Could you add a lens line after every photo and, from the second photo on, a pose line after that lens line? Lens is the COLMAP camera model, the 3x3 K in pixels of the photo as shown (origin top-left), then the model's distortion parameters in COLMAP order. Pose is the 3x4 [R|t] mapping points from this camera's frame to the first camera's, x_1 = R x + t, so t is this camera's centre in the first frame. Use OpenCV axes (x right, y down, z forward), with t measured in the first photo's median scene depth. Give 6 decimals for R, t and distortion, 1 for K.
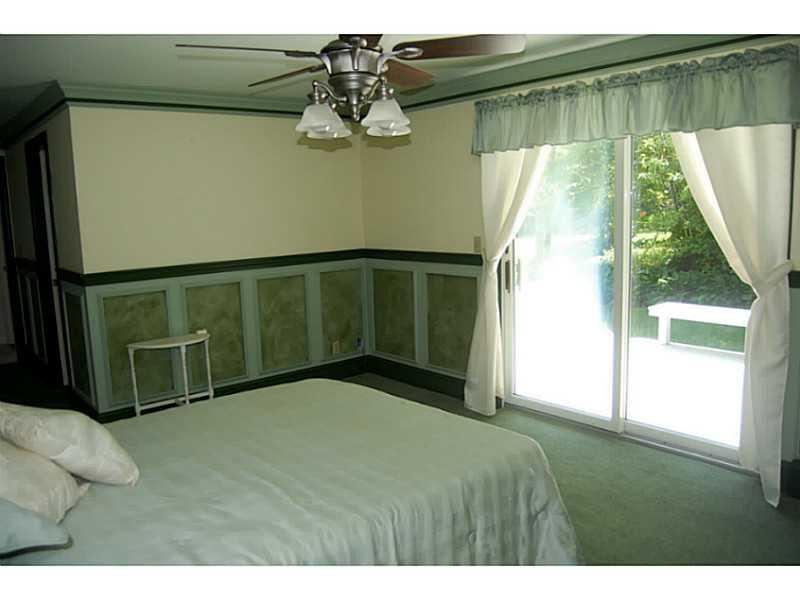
lens RADIAL K [[639.6, 0, 400.0], [0, 639.6, 300.0], [0, 0, 1]] dist [-0.070778, -0.000615]
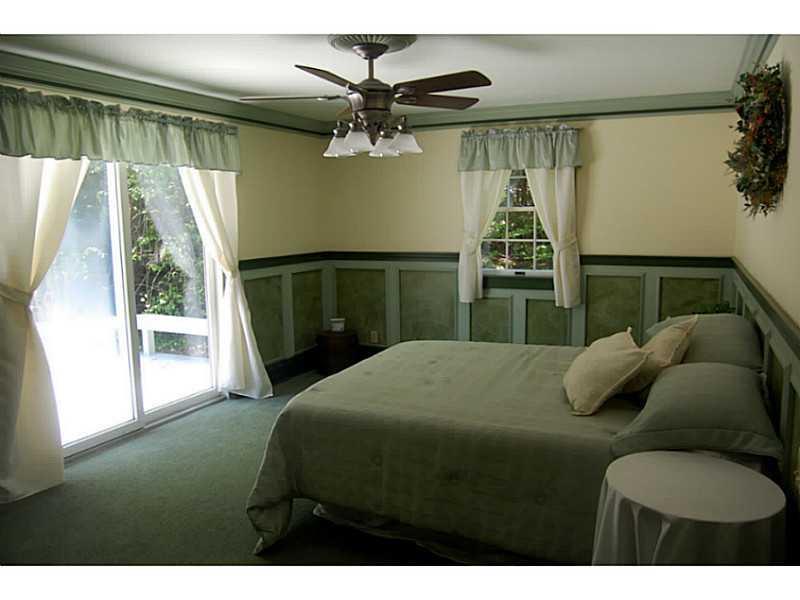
lens RADIAL K [[639.6, 0, 400.0], [0, 639.6, 300.0], [0, 0, 1]] dist [-0.070778, -0.000615]
pose [[-0.435288, -0.079934, 0.896736, -0.928113], [0.155483, 0.974409, 0.162332, -0.130888], [-0.886763, 0.210089, -0.411720, 1.133092]]
